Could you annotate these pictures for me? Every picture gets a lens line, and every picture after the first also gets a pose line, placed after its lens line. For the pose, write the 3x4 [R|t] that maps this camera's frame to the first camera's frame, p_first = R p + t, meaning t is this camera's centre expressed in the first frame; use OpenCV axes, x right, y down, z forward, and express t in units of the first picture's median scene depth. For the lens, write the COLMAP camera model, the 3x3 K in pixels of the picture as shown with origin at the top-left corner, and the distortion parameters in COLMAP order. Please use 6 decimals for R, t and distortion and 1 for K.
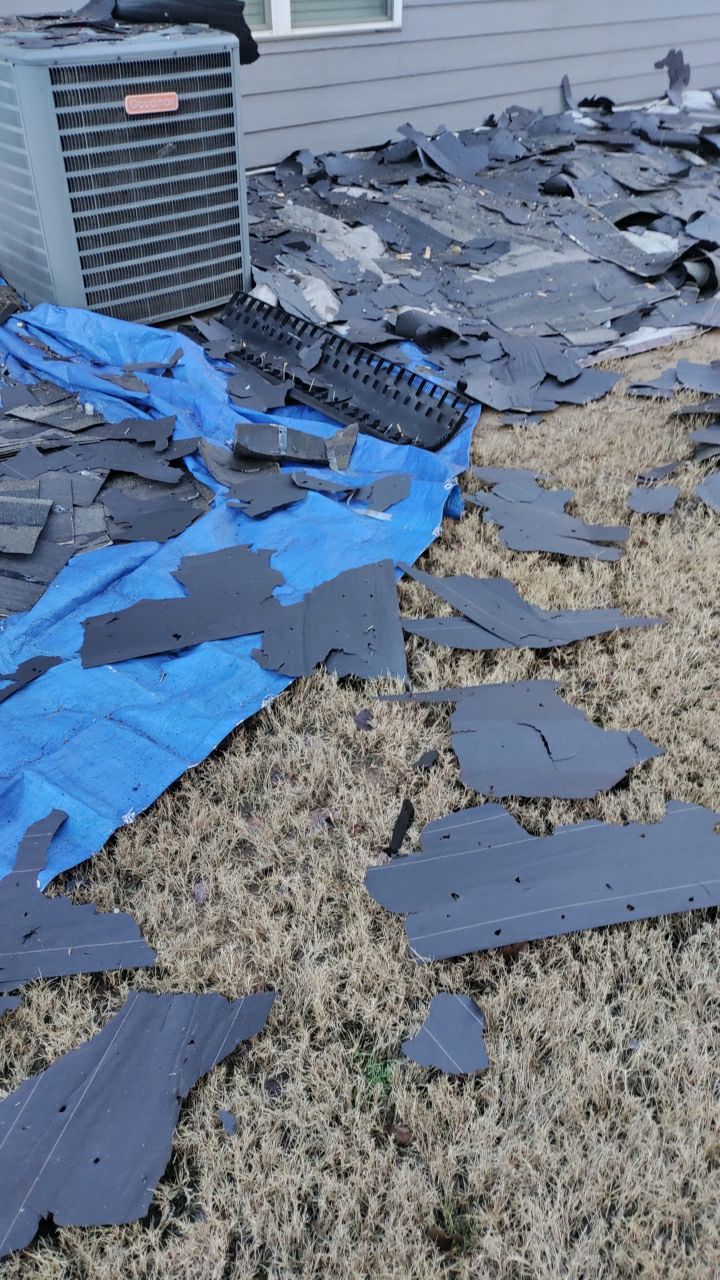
lens RADIAL K [[933.9, 0, 360.0], [0, 933.9, 640.0], [0, 0, 1]] dist [0.106299, -0.139203]
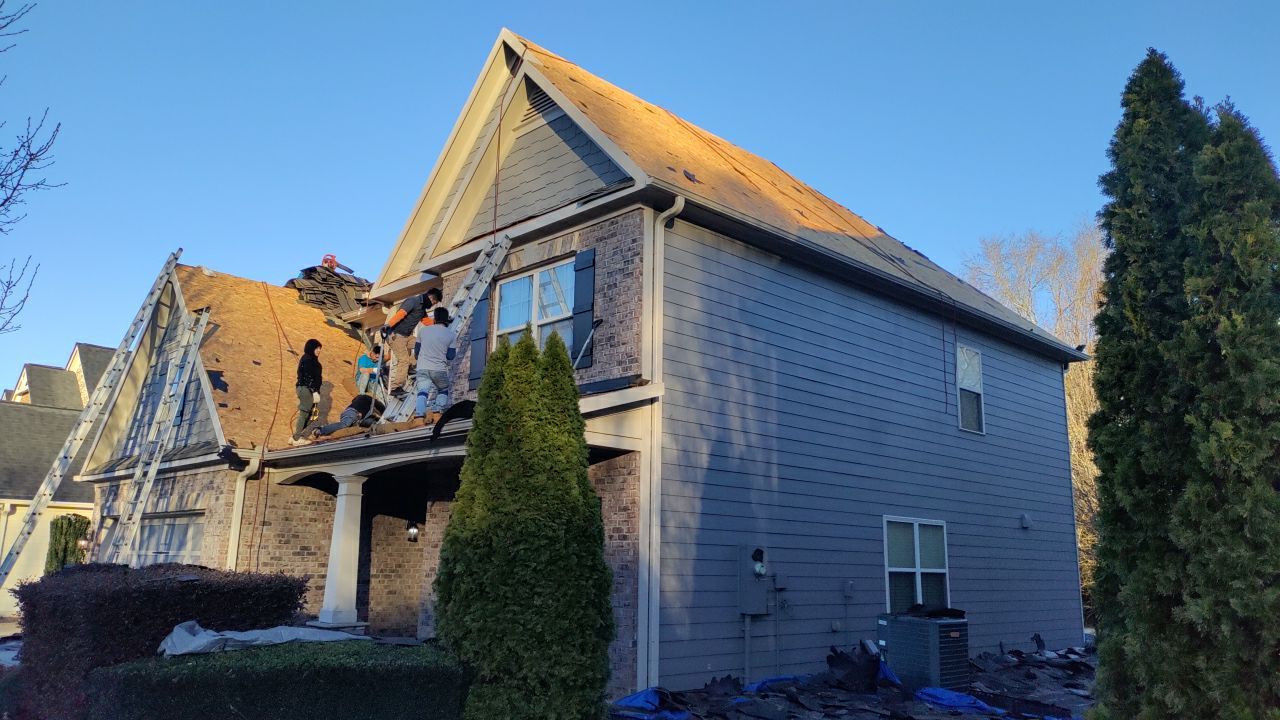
lens RADIAL K [[933.9, 0, 640.0], [0, 933.9, 360.0], [0, 0, 1]] dist [0.106299, -0.139203]
pose [[0.999551, 0.023196, 0.018952, -0.747313], [-0.000982, 0.657748, -0.753237, 0.737332], [-0.029938, 0.752881, 0.657476, -1.068436]]
